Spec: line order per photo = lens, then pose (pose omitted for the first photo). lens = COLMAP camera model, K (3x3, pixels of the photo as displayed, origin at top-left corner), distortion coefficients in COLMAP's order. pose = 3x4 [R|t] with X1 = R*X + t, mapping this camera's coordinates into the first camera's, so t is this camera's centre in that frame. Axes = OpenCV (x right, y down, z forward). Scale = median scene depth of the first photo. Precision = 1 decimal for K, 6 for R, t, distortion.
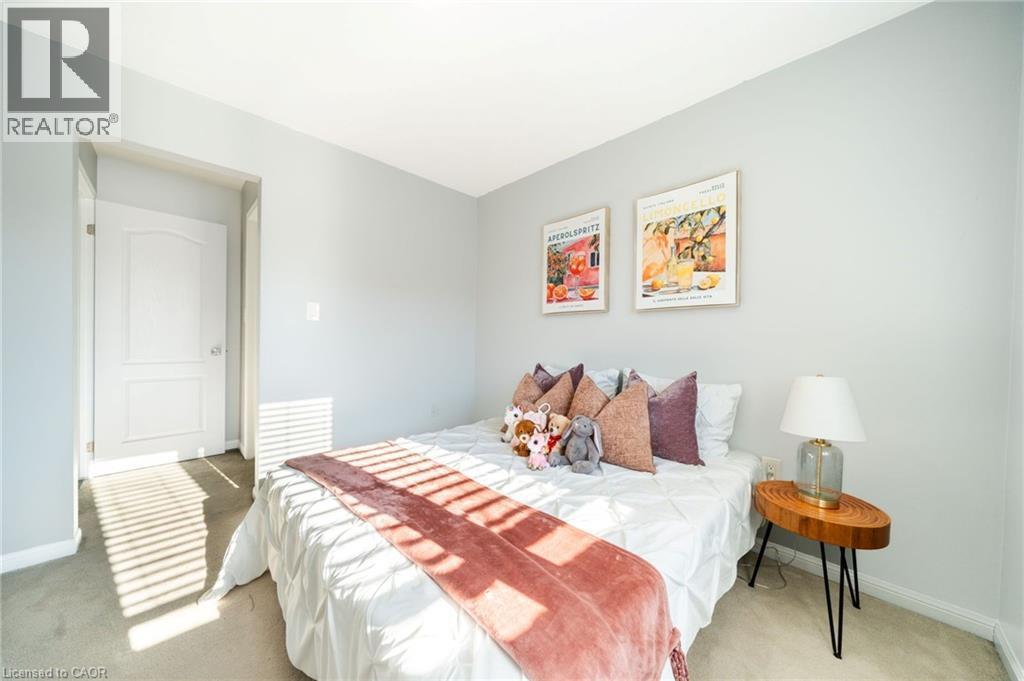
lens RADIAL K [[351.5, 0, 506.8], [0, 351.5, 341.1], [0, 0, 1]] dist [-0.002033, -0.000118]
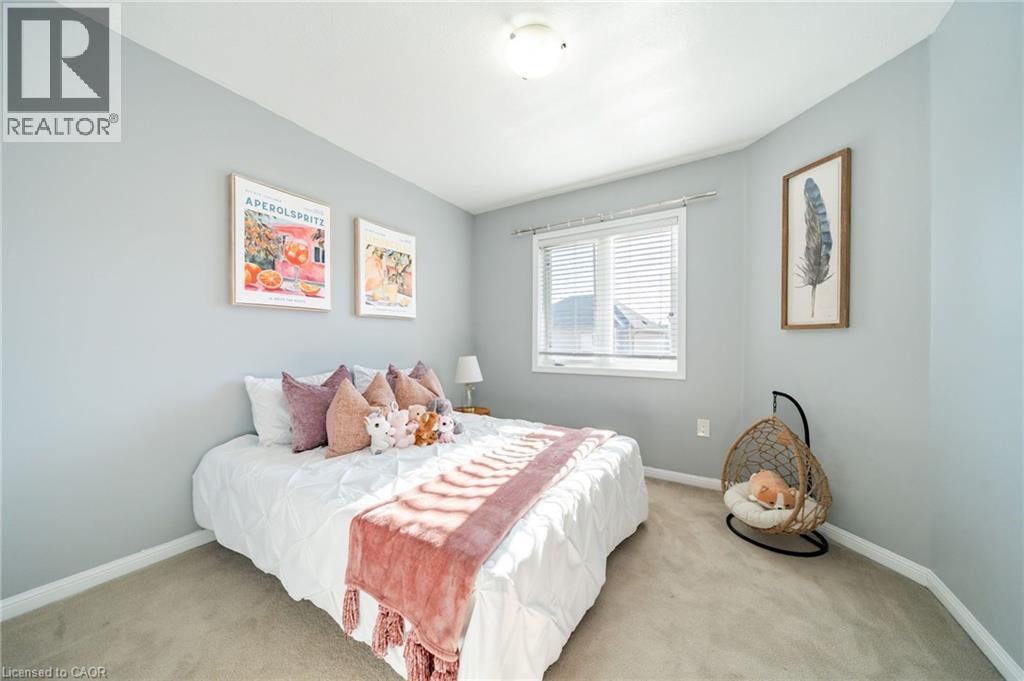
lens RADIAL K [[351.5, 0, 506.2], [0, 351.5, 341.7], [0, 0, 1]] dist [-0.002033, -0.000118]
pose [[-0.239411, -0.007056, 0.970893, -0.790325], [0.003582, 0.999960, 0.008150, -0.005897], [-0.970912, 0.005429, -0.239376, 0.738762]]
